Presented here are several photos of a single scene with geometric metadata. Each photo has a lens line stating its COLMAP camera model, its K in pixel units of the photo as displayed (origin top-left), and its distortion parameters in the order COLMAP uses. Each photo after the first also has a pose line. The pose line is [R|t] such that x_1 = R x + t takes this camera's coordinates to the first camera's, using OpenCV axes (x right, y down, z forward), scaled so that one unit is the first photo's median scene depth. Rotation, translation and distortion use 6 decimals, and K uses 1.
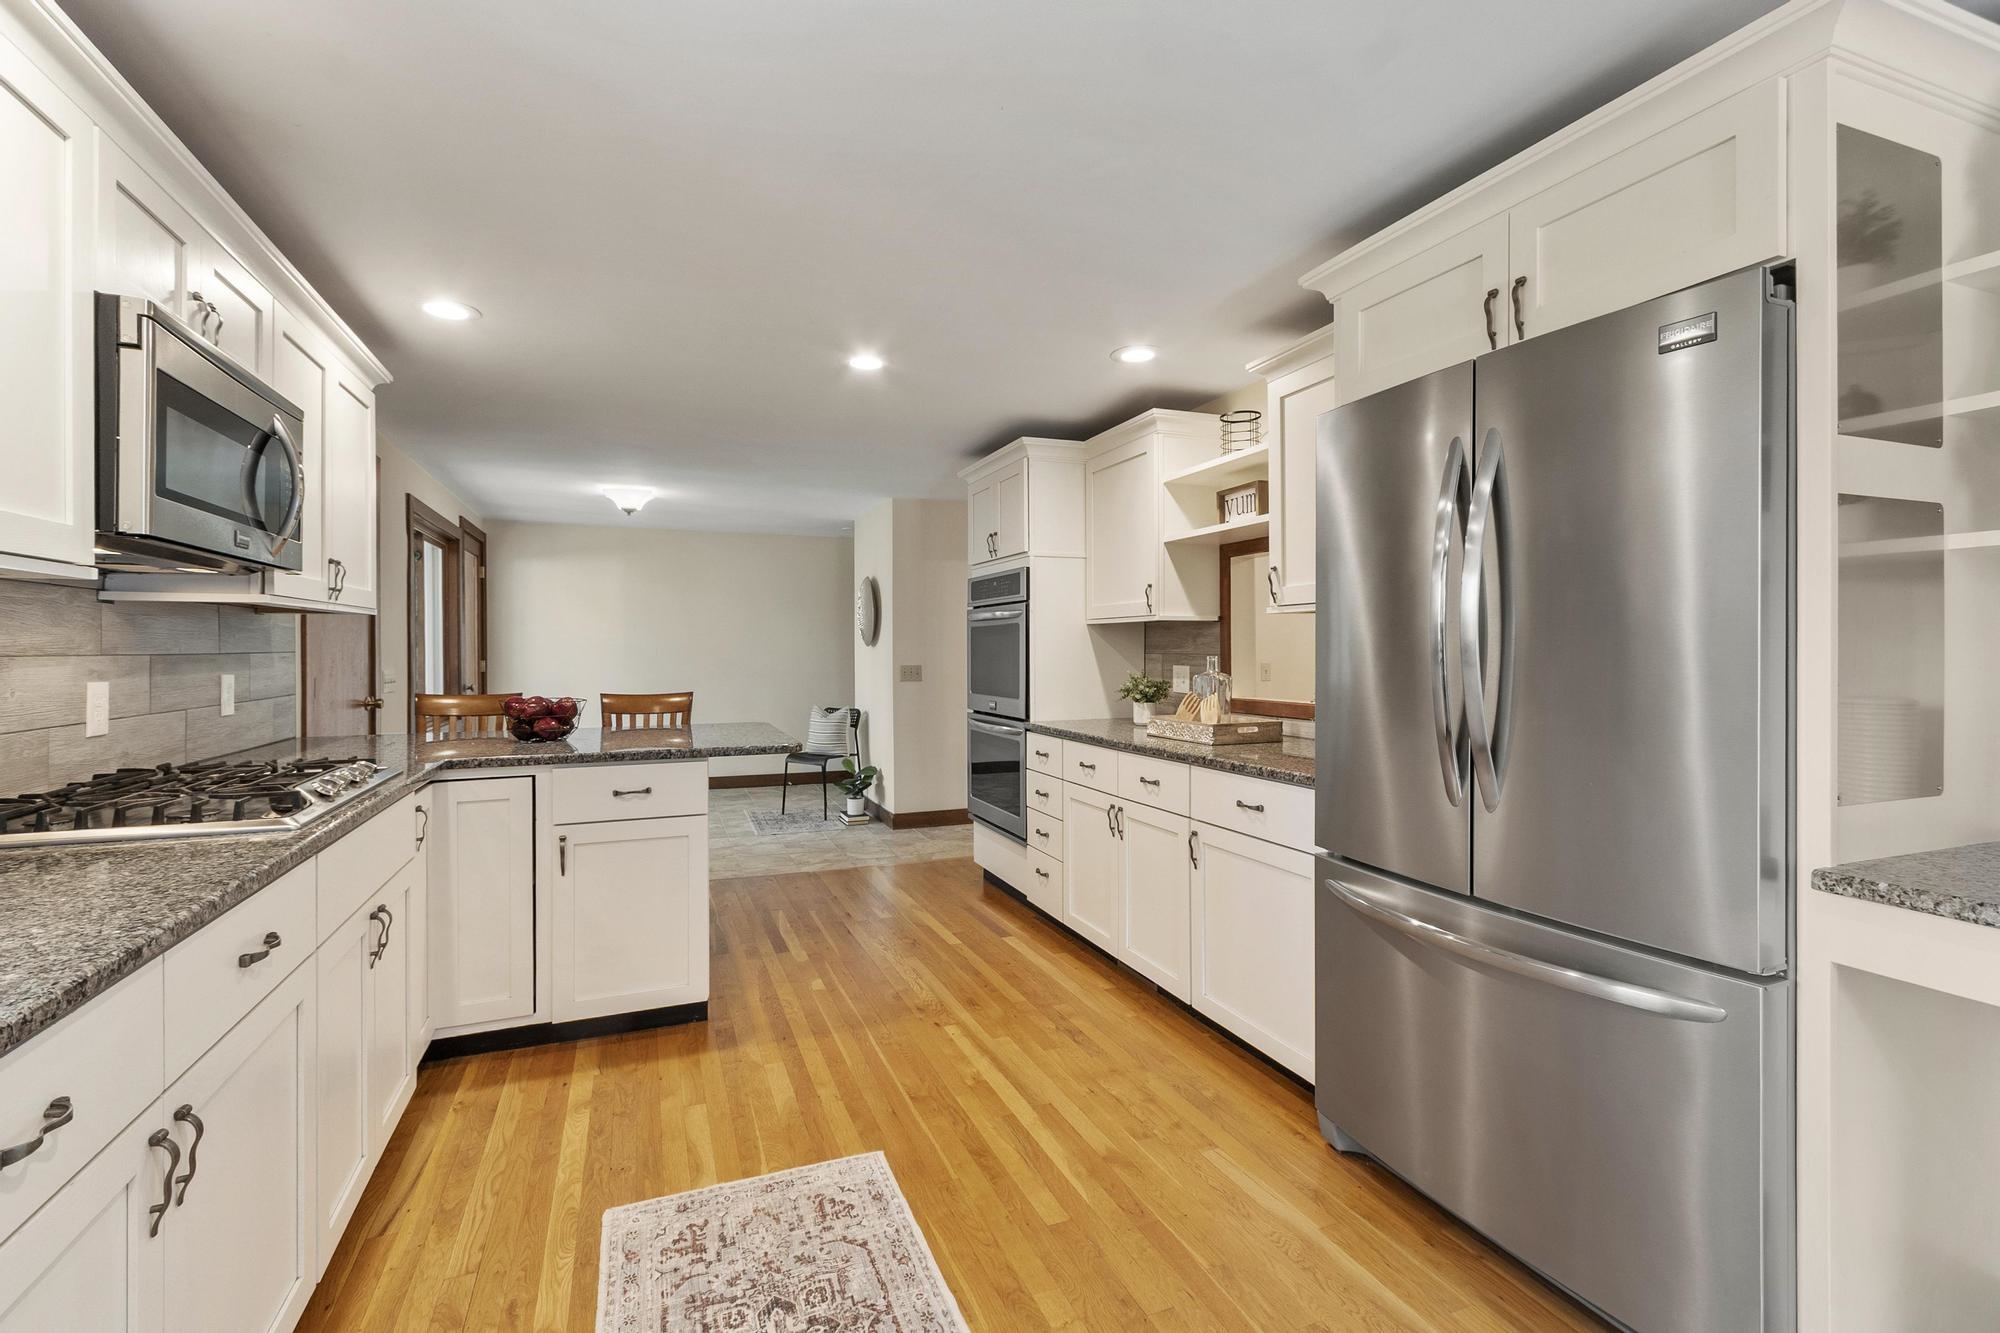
lens RADIAL K [[869.6, 0, 982.3], [0, 869.6, 646.6], [0, 0, 1]] dist [0.003510, -0.000574]
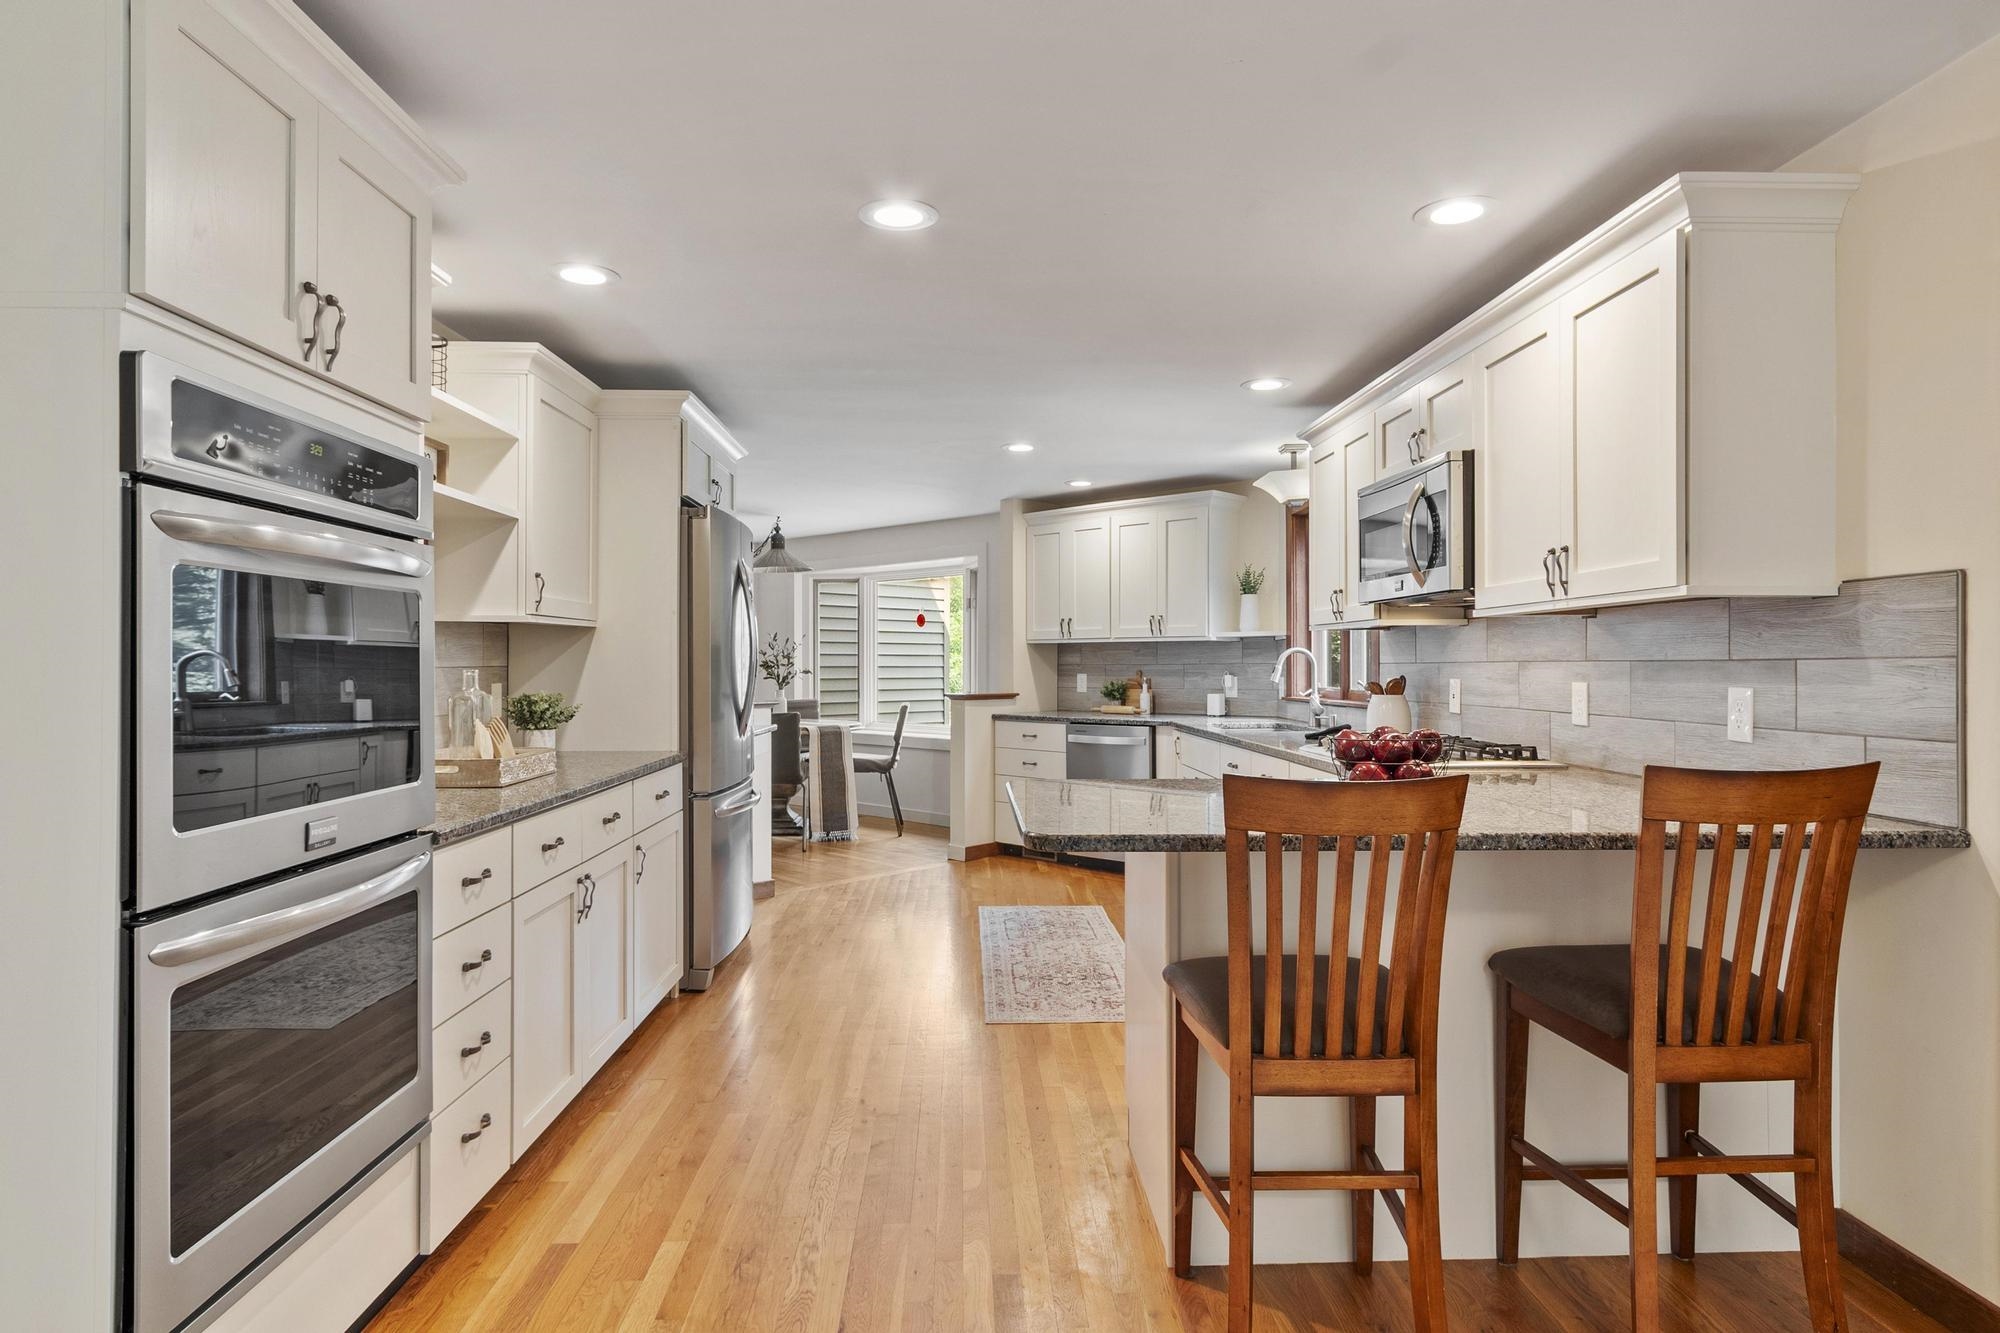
lens RADIAL K [[1119.8, 0, 996.5], [0, 1119.8, 666.5], [0, 0, 1]] dist [-0.001294, -0.000148]
pose [[-0.942444, 0.002721, 0.334354, -0.597918], [0.002456, 0.999996, -0.001218, 0.013927], [-0.334356, -0.000327, -0.942447, 2.194927]]
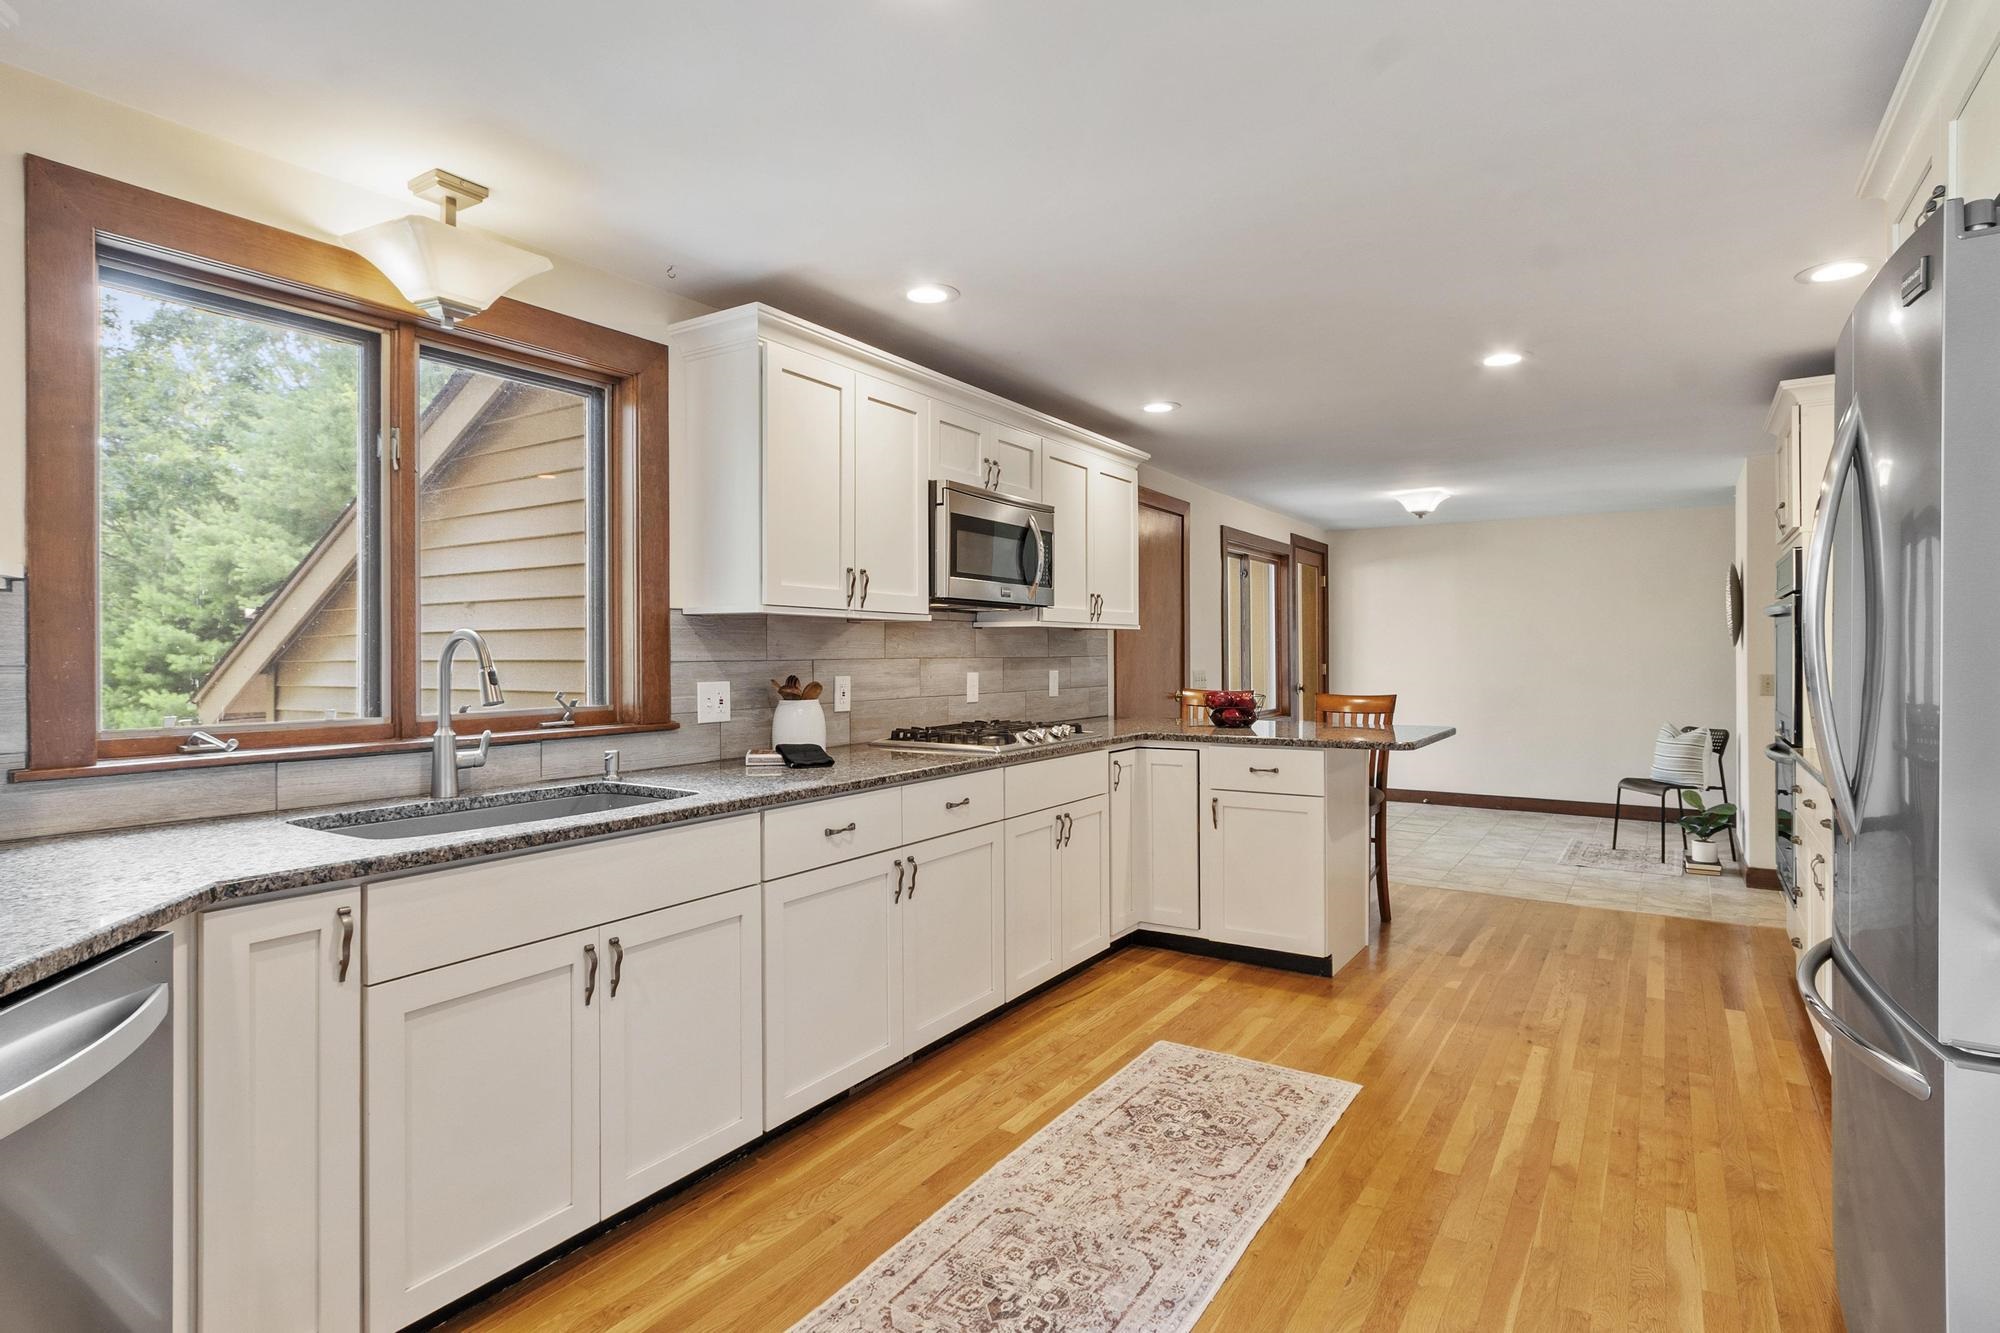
lens RADIAL K [[1025.3, 0, 987.4], [0, 1025.3, 662.2], [0, 0, 1]] dist [-0.001608, 0.000245]
pose [[0.574344, 0.005696, -0.818594, 0.587199], [0.004491, 0.999939, 0.010109, -0.001721], [0.818601, -0.009483, 0.574284, -0.156707]]
